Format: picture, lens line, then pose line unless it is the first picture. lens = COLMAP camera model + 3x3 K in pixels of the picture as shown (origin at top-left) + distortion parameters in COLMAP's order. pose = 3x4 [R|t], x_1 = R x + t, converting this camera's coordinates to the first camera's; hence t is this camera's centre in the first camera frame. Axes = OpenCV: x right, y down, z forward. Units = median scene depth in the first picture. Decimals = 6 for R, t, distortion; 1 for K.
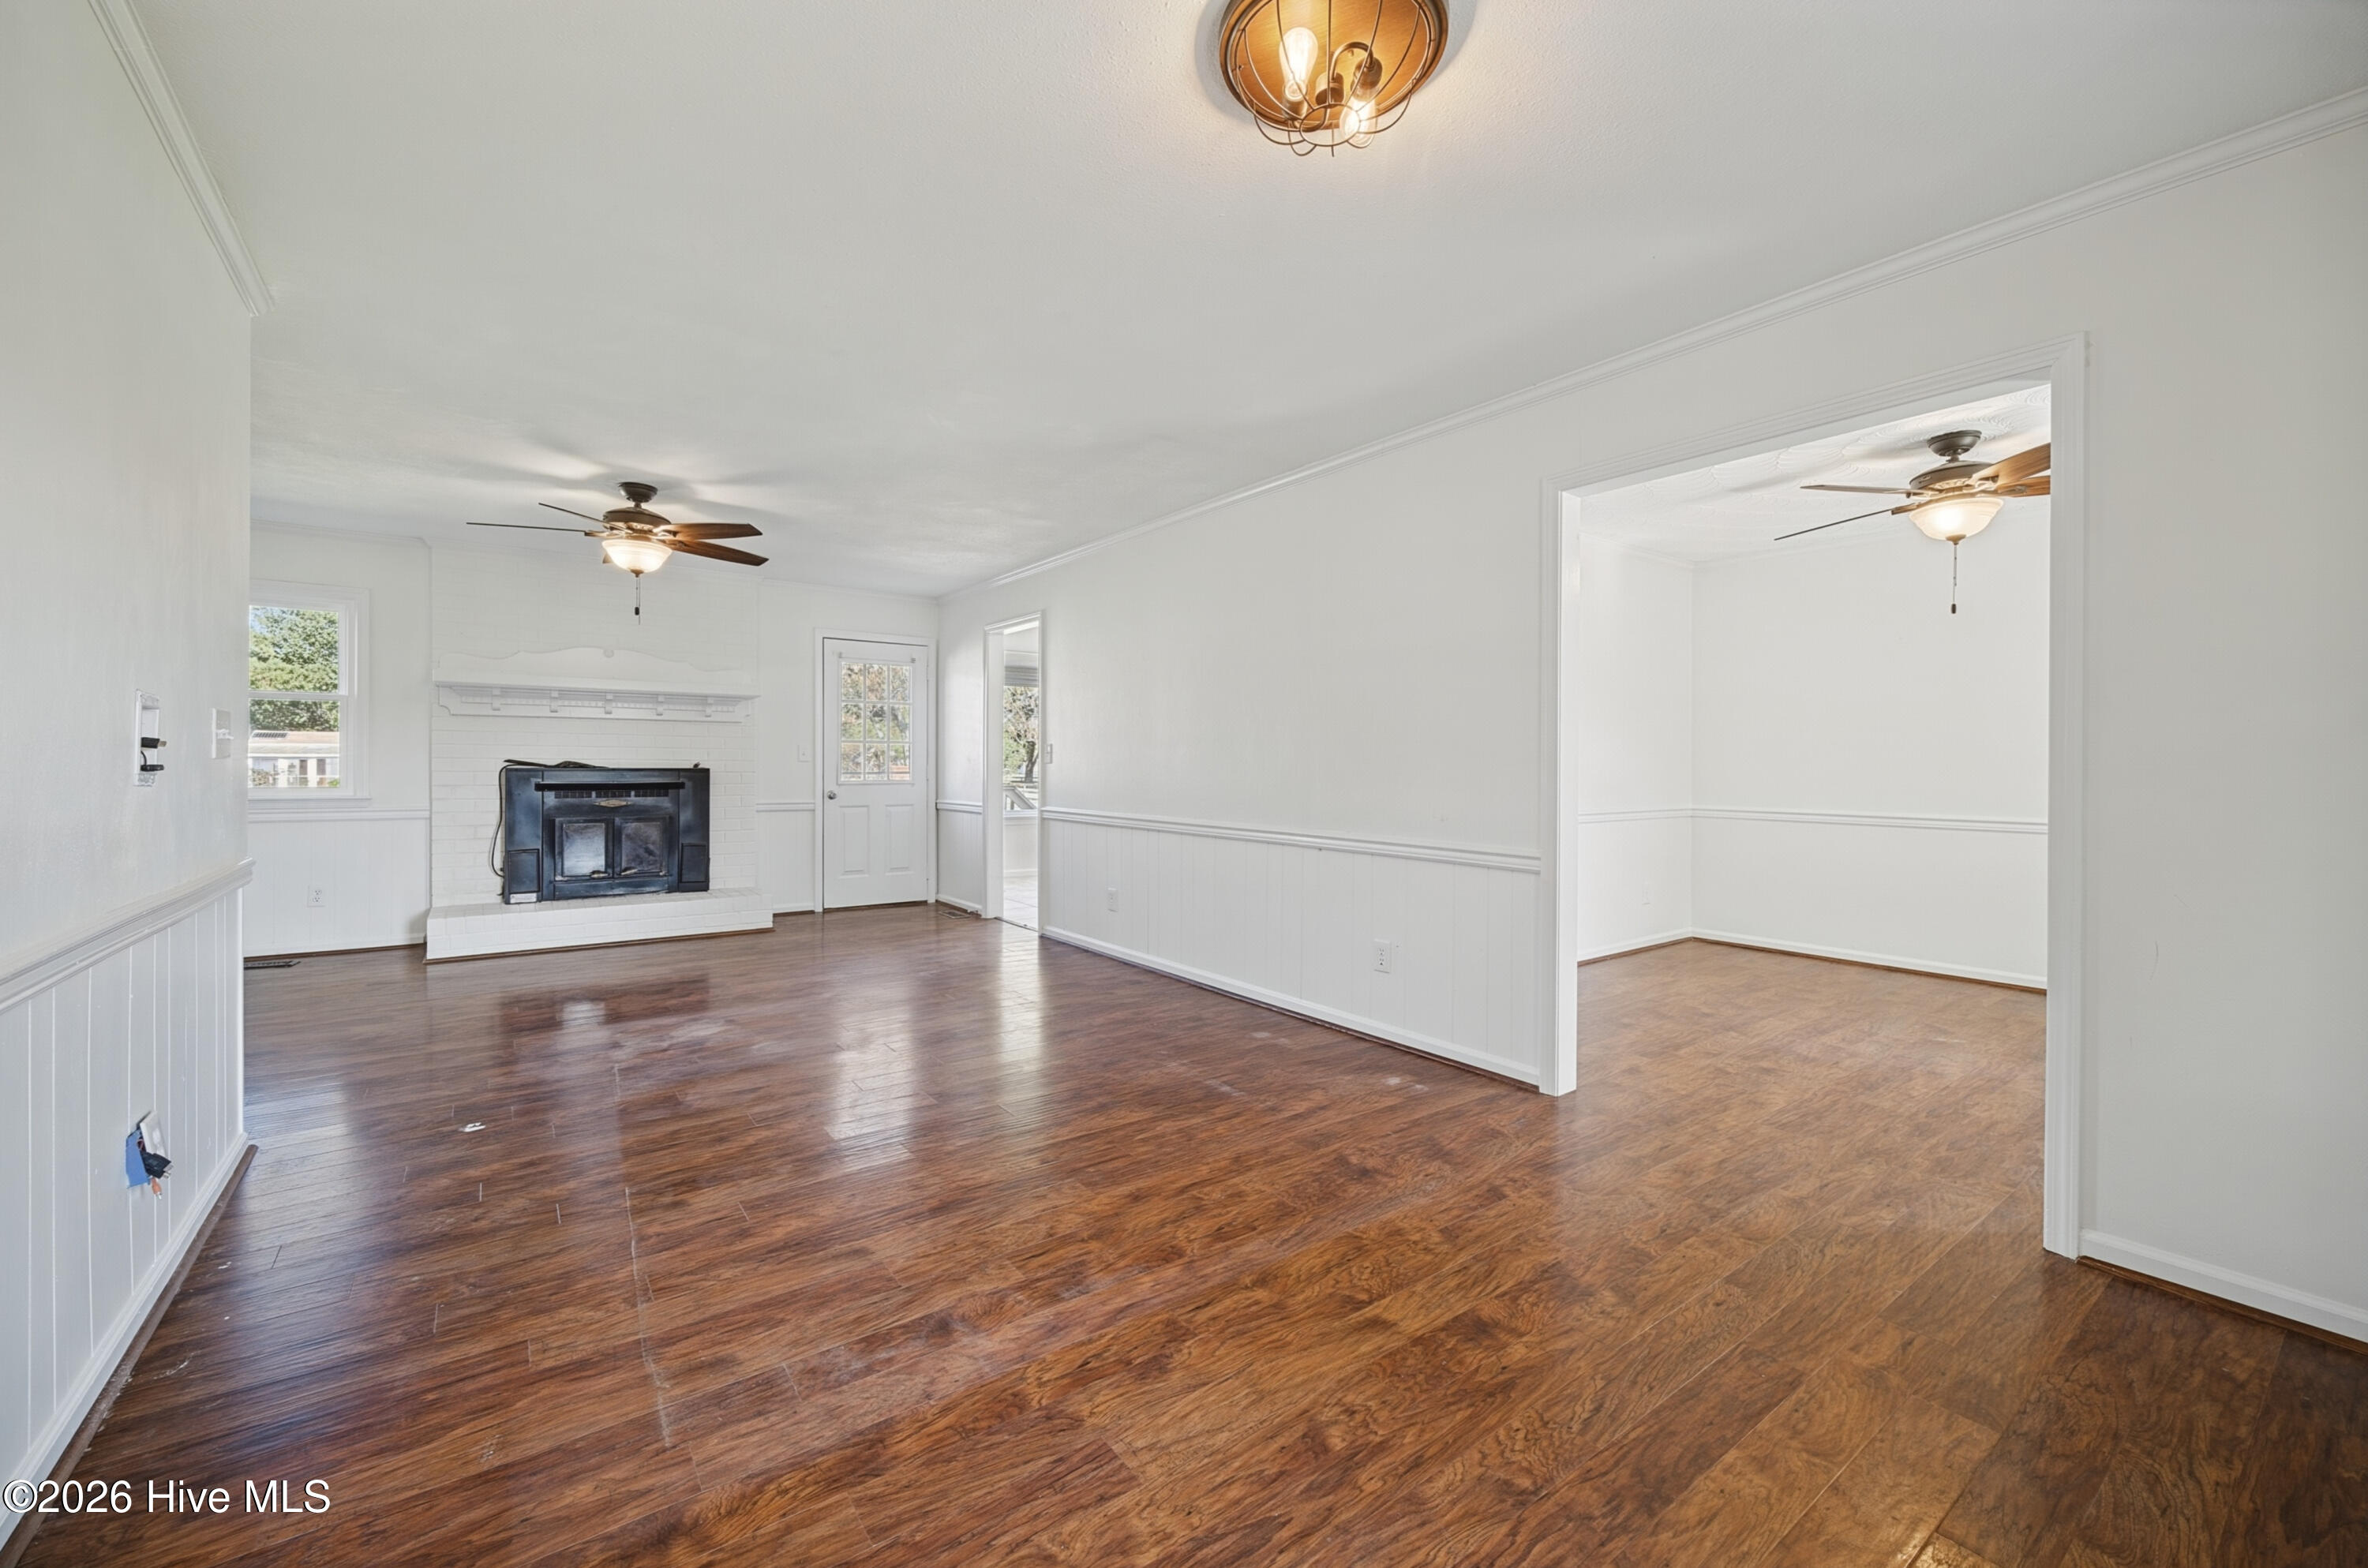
lens RADIAL K [[939.7, 0, 1175.4], [0, 939.7, 769.6], [0, 0, 1]] dist [-0.001070, 0.000209]
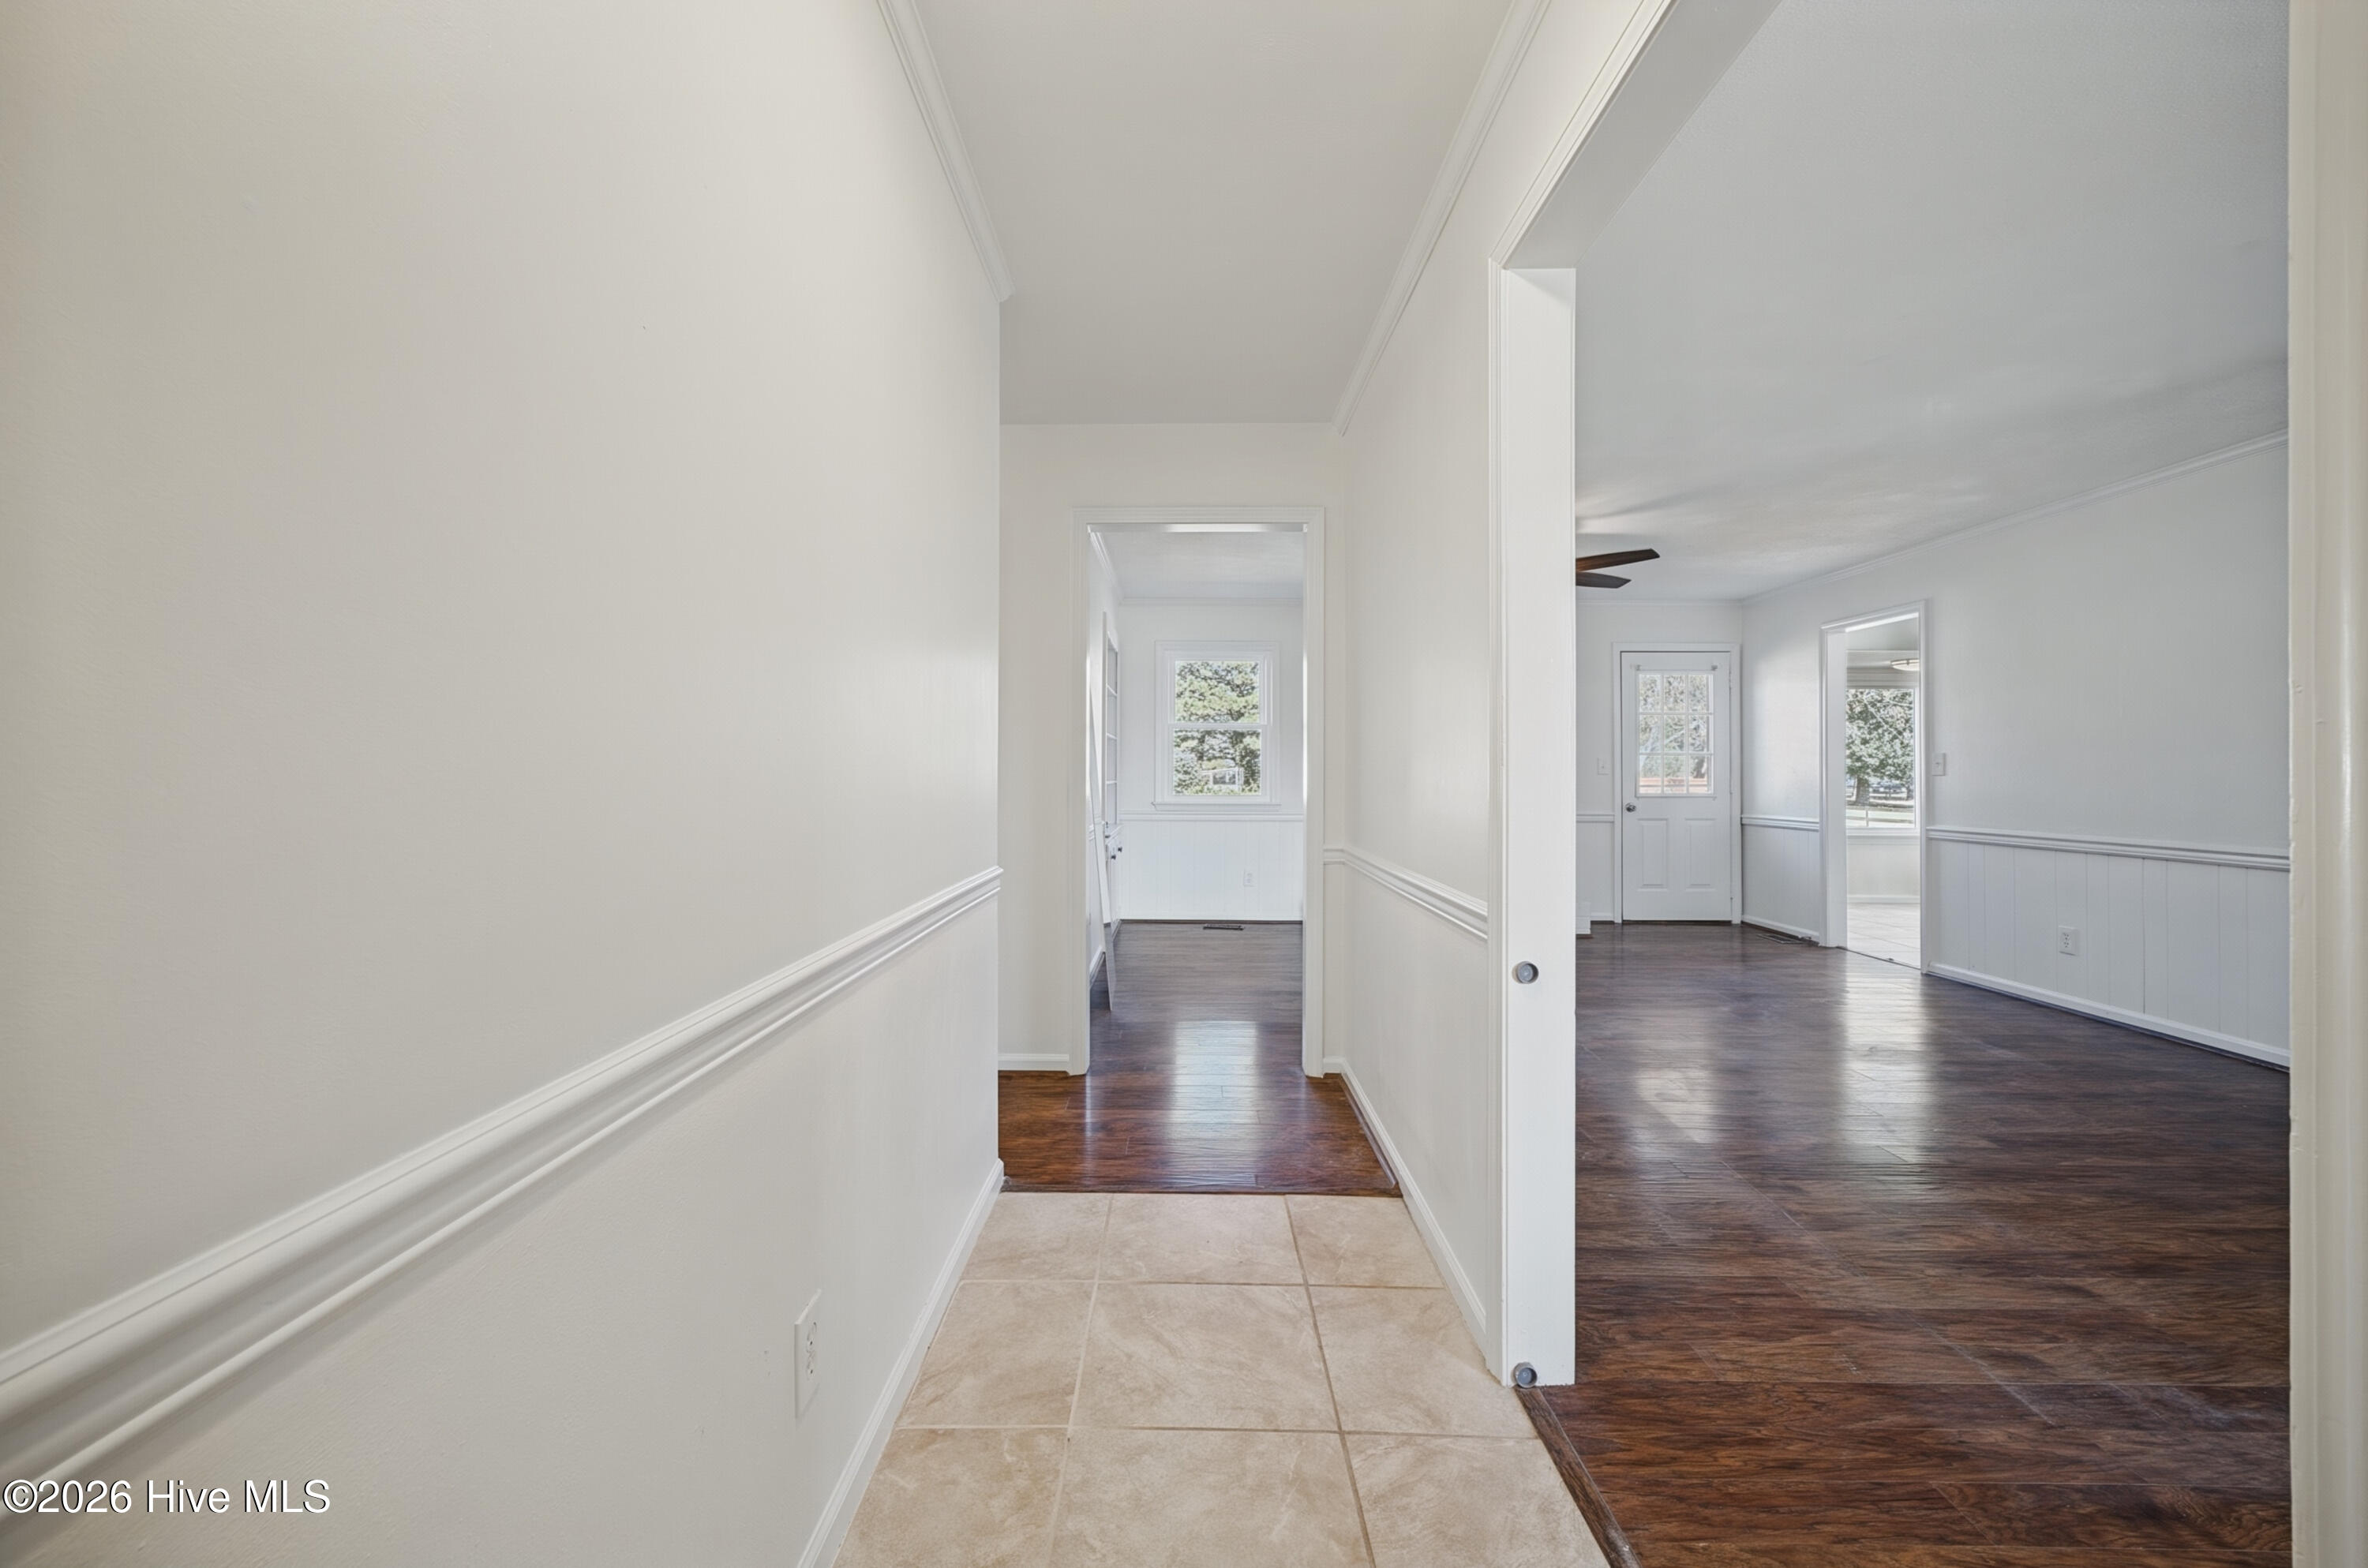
lens RADIAL K [[939.7, 0, 1168.3], [0, 939.7, 776.2], [0, 0, 1]] dist [-0.001070, 0.000209]
pose [[0.797347, -0.004597, -0.603504, -0.289486], [0.001643, 0.999984, -0.005447, -0.003643], [0.603519, 0.003352, 0.797342, -0.189150]]
